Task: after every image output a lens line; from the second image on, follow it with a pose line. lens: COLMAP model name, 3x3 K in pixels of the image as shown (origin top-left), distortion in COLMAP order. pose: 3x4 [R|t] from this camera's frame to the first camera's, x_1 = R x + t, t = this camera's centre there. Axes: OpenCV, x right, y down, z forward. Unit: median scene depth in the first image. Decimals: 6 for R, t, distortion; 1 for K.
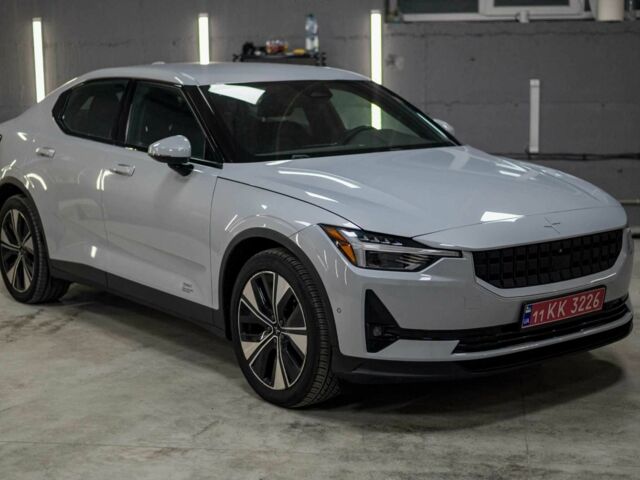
lens RADIAL K [[1080.5, 0, 320.0], [0, 1080.5, 240.0], [0, 0, 1]] dist [0.002328, 0.001135]
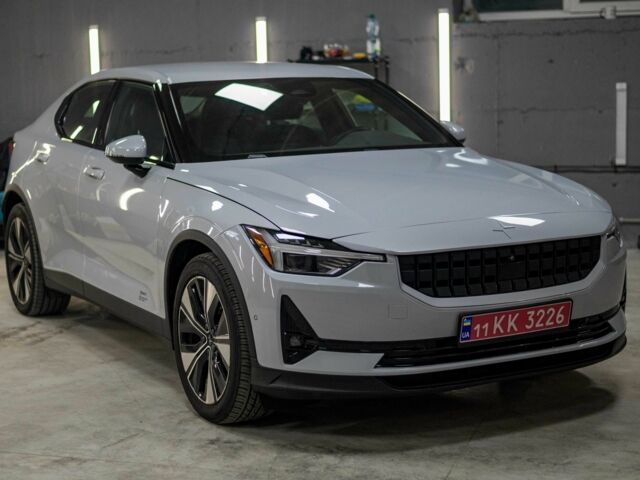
lens RADIAL K [[1177.2, 0, 290.3], [0, 1177.2, 241.0], [0, 0, 1]] dist [0.004407, -0.045475]
pose [[0.985183, 0.011569, -0.171117, 0.203242], [-0.016352, 0.999513, -0.026568, 0.024215], [0.170726, 0.028972, 0.984892, 0.010193]]
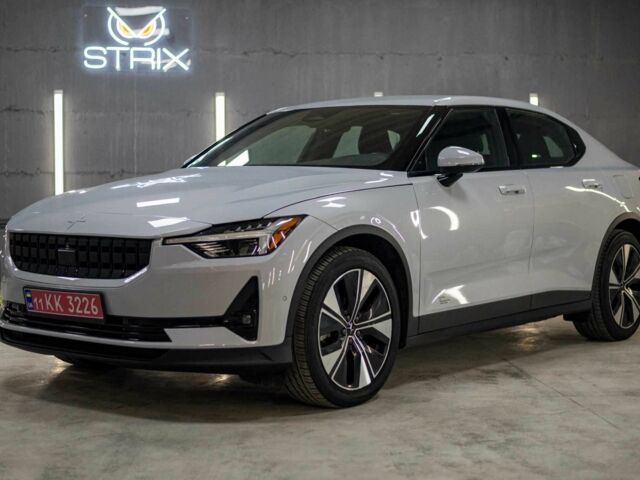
lens RADIAL K [[1080.5, 0, 320.0], [0, 1080.5, 240.0], [0, 0, 1]] dist [0.002328, 0.001135]
pose [[0.239235, 0.060850, -0.969053, 1.223952], [-0.162188, 0.986517, 0.021906, -0.055018], [0.957320, 0.151929, 0.245878, 0.952317]]
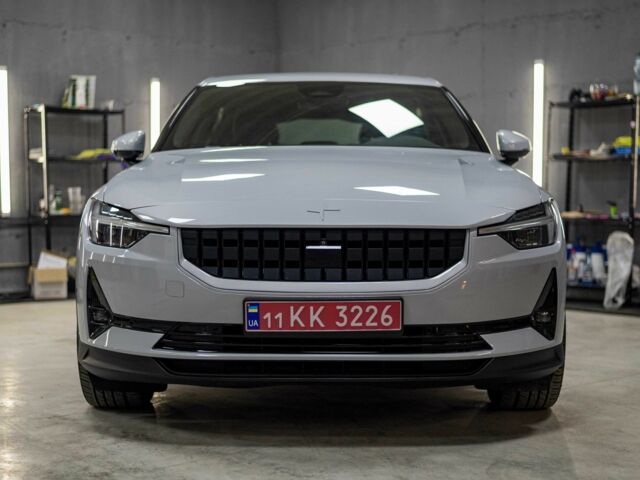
lens RADIAL K [[1158.3, 0, 320.0], [0, 1158.3, 240.0], [0, 0, 1]] dist [-0.037126, -0.046778]
pose [[0.800410, 0.041552, -0.598012, 0.704995], [-0.109860, 0.990867, -0.078194, 0.071857], [0.589301, 0.128285, 0.797664, 0.319831]]
